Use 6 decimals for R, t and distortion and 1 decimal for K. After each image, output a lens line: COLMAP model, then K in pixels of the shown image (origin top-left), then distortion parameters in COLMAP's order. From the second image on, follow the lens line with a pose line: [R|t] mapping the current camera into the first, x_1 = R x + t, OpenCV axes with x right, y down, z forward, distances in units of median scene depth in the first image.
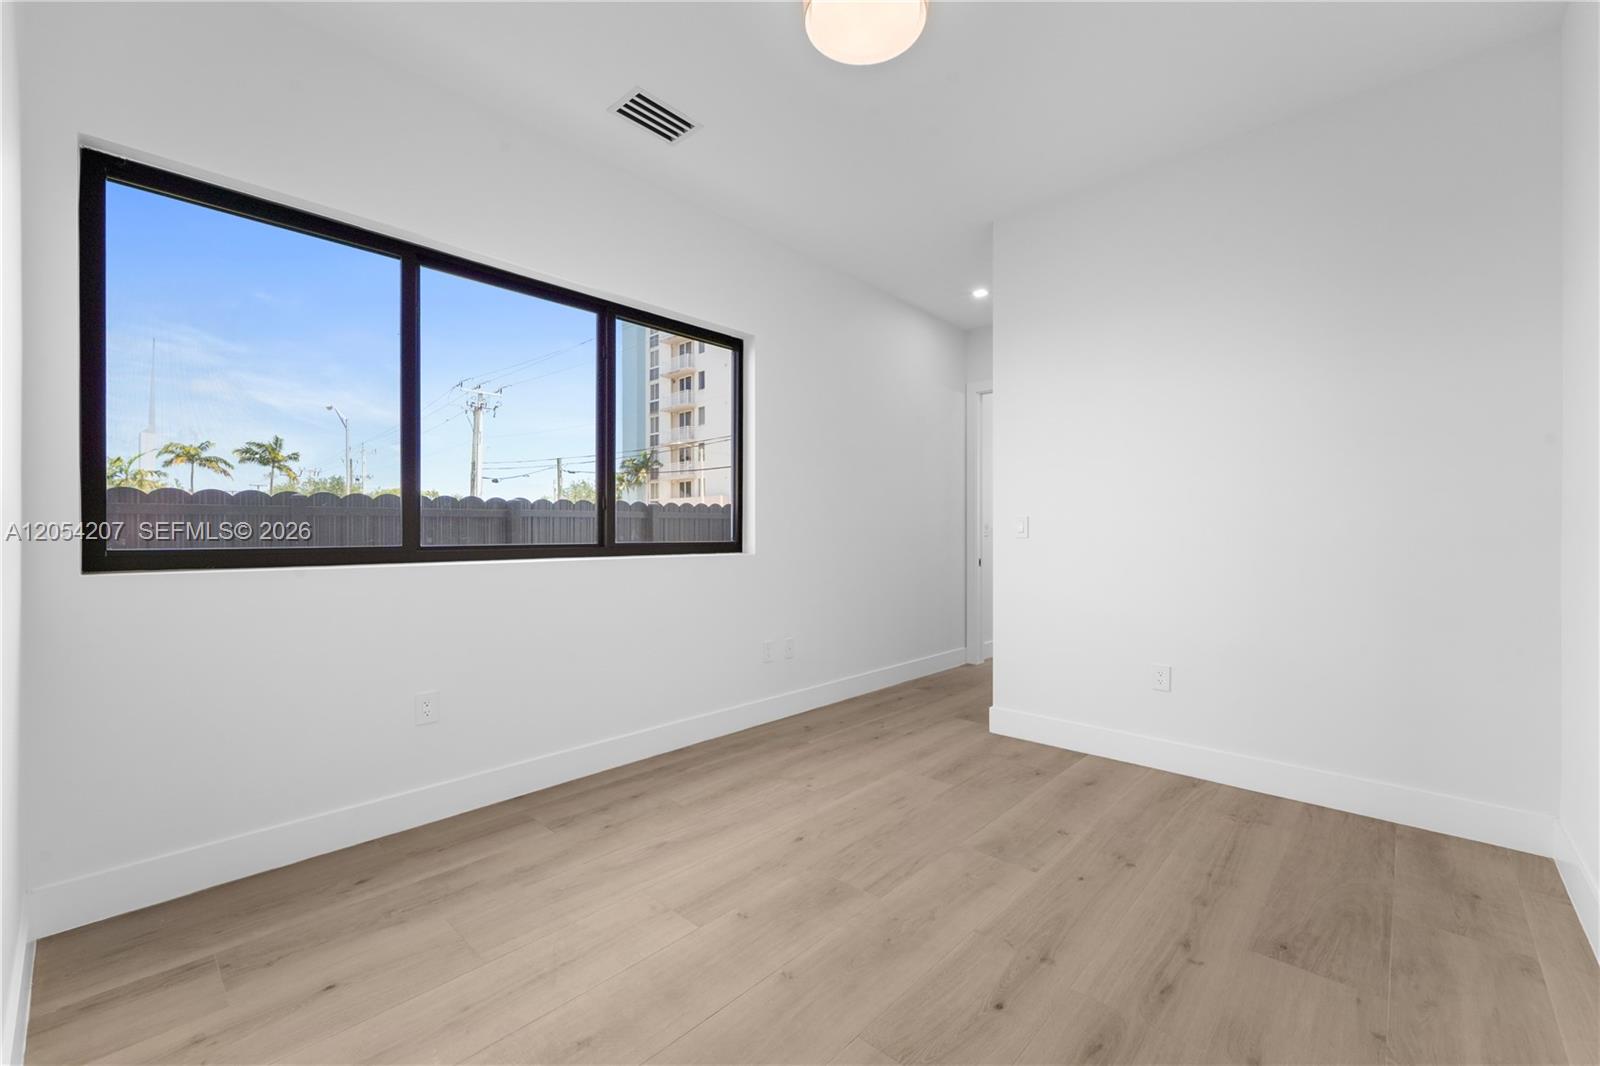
lens RADIAL K [[665.4, 0, 809.2], [0, 665.4, 526.0], [0, 0, 1]] dist [0.006668, -0.002744]
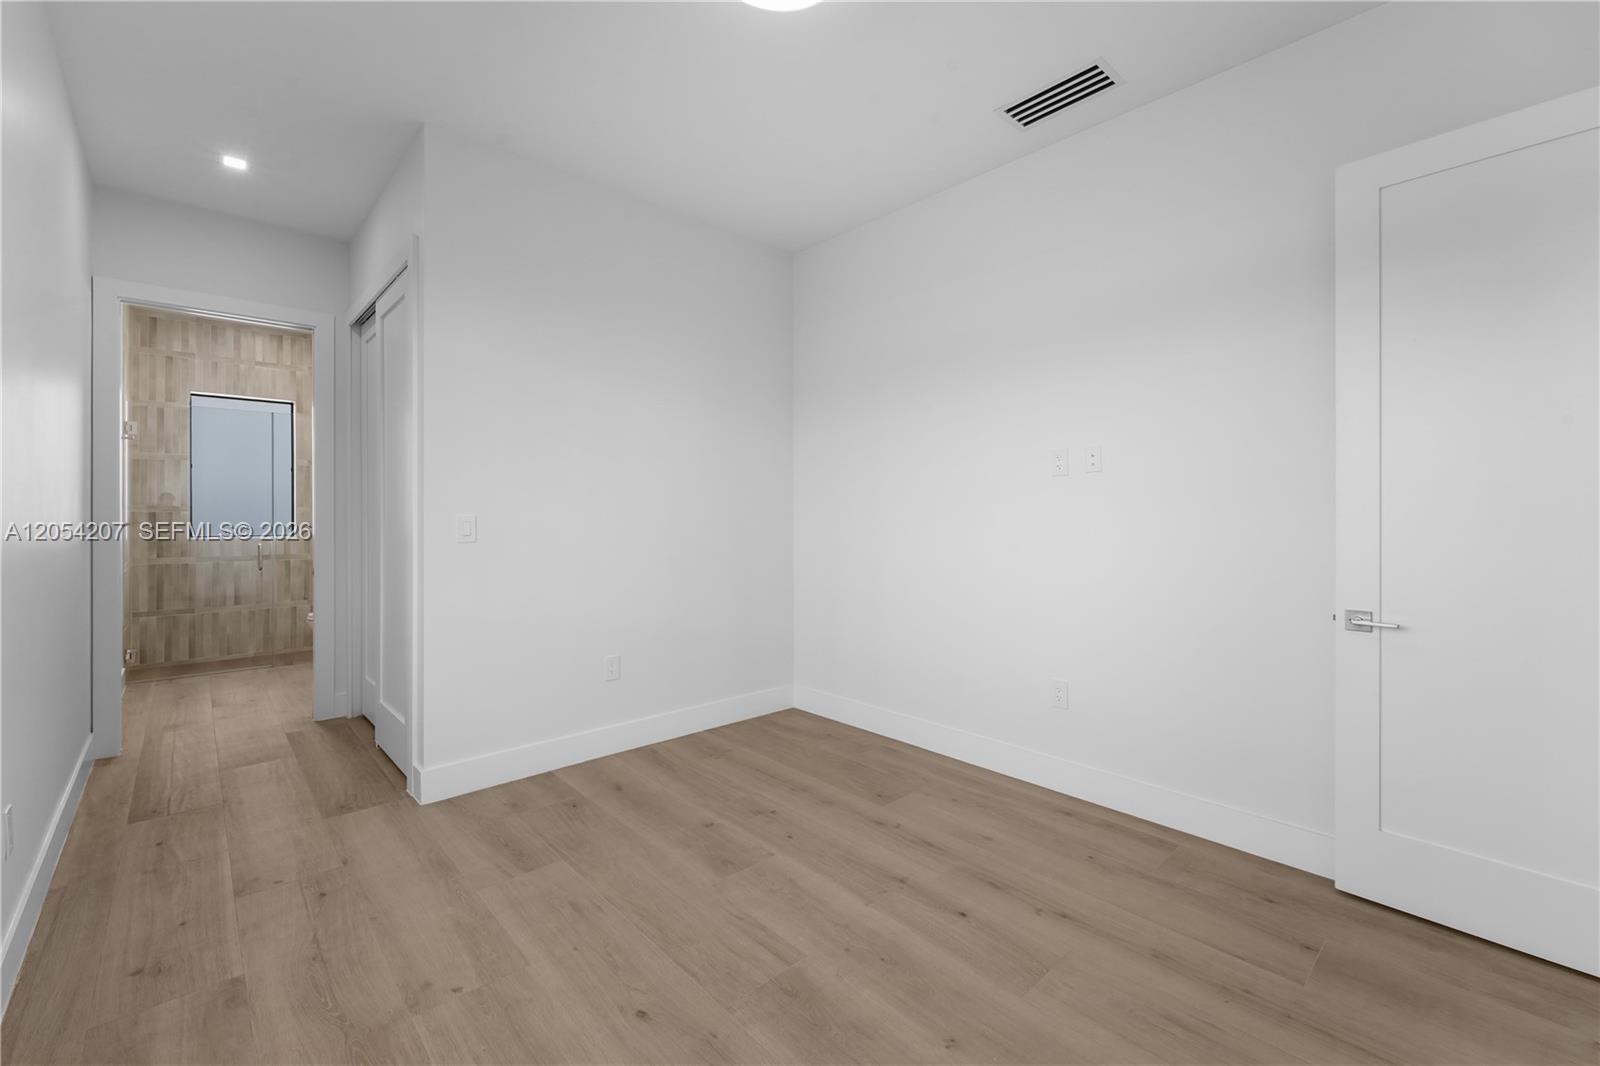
lens RADIAL K [[665.4, 0, 806.4], [0, 665.4, 506.3], [0, 0, 1]] dist [0.006668, -0.002744]
pose [[0.080238, 0.008477, 0.996740, -0.597701], [-0.012796, 0.999890, -0.007473, -0.032770], [-0.996694, -0.012155, 0.080338, 0.699993]]
